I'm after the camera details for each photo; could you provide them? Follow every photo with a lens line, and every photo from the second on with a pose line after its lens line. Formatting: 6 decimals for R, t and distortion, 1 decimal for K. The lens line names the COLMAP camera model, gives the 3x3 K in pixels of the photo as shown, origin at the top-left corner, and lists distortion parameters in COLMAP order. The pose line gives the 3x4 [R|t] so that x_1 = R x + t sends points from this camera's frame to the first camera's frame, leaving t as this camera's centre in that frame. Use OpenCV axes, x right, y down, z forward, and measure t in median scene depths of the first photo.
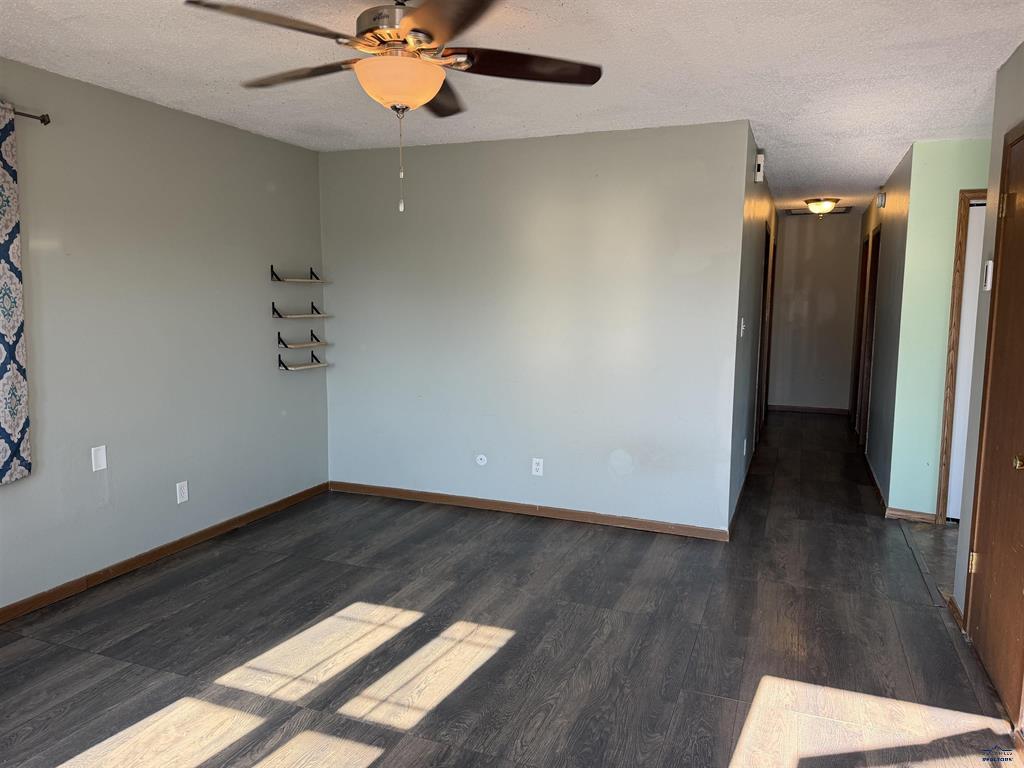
lens RADIAL K [[720.7, 0, 514.0], [0, 720.7, 383.4], [0, 0, 1]] dist [0.072933, -0.097569]
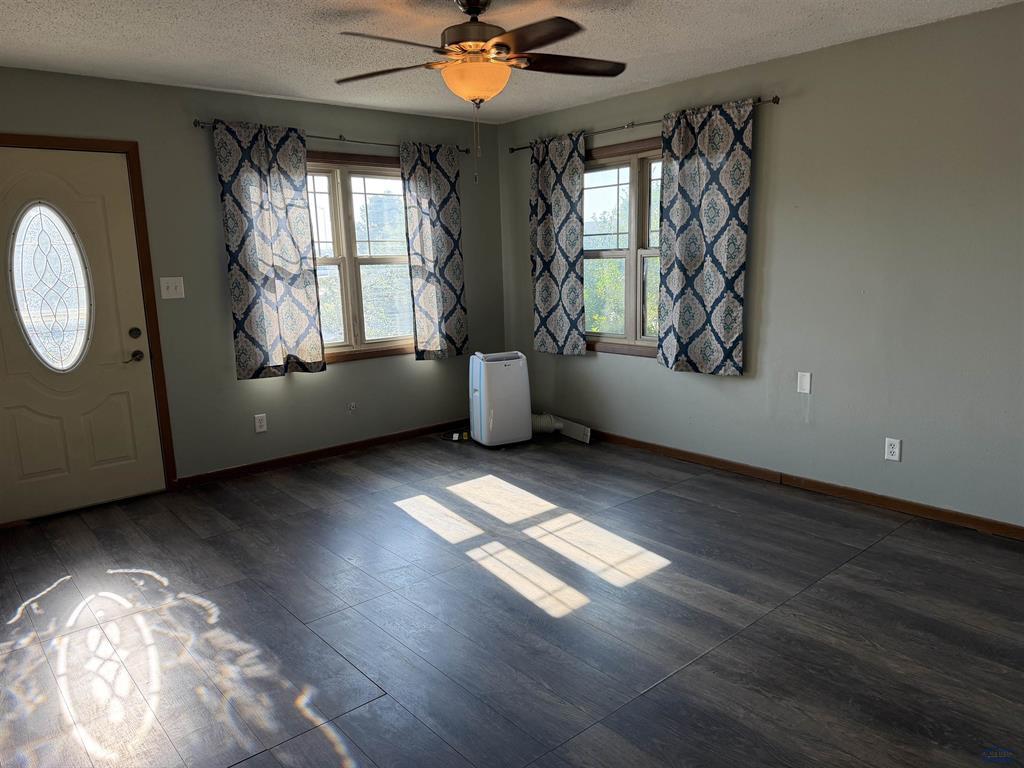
lens RADIAL K [[720.7, 0, 509.8], [0, 720.7, 388.8], [0, 0, 1]] dist [0.072933, -0.097569]
pose [[-0.471084, 0.171580, -0.865240, 0.658967], [-0.081194, 0.968300, 0.236224, -0.124501], [0.878343, 0.181534, -0.442220, 1.102426]]
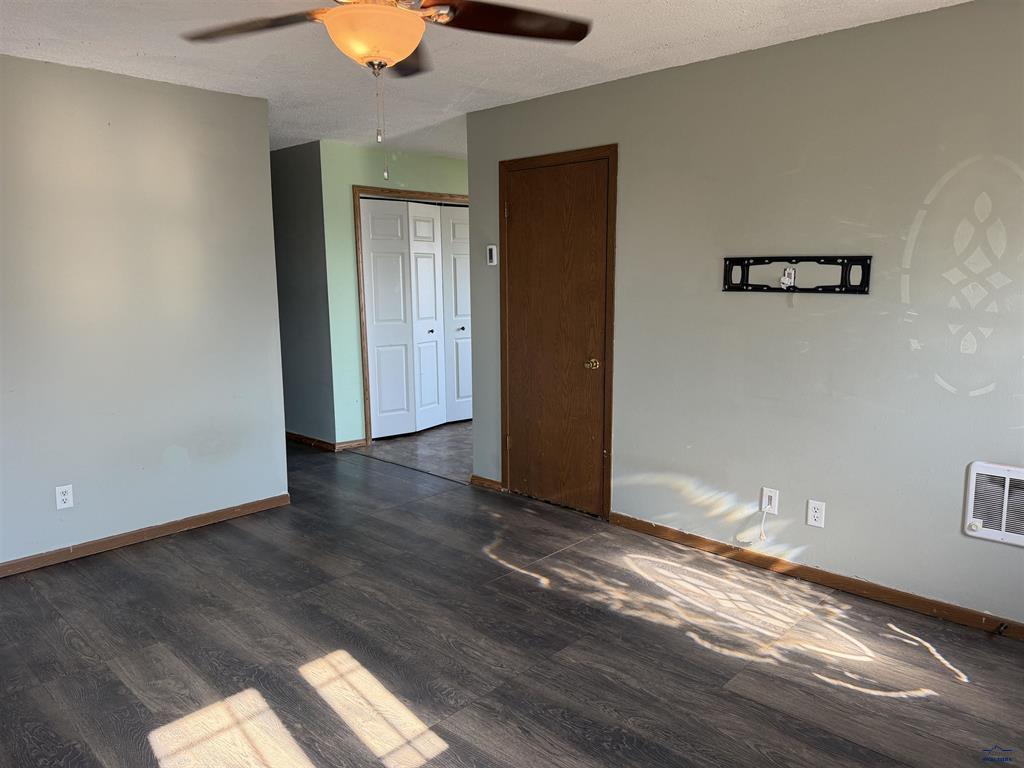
lens RADIAL K [[720.7, 0, 516.0], [0, 720.7, 382.2], [0, 0, 1]] dist [0.072933, -0.097569]
pose [[0.378313, -0.155351, 0.912549, -0.632067], [0.120994, 0.985658, 0.117637, -0.049794], [-0.917736, 0.065910, 0.391684, 0.331541]]
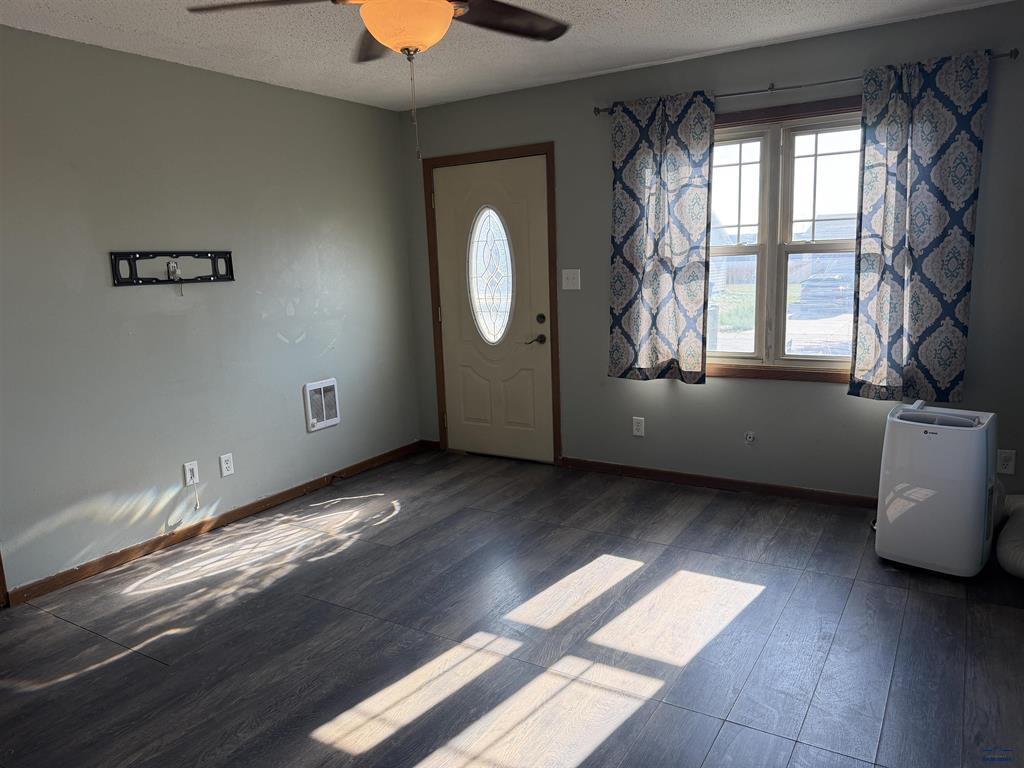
lens RADIAL K [[720.7, 0, 514.9], [0, 720.7, 389.6], [0, 0, 1]] dist [0.072933, -0.097569]
pose [[-0.982605, -0.000098, 0.185707, -0.306552], [0.055231, 0.954597, 0.292736, -0.144696], [-0.177304, 0.297900, -0.937987, 1.302105]]
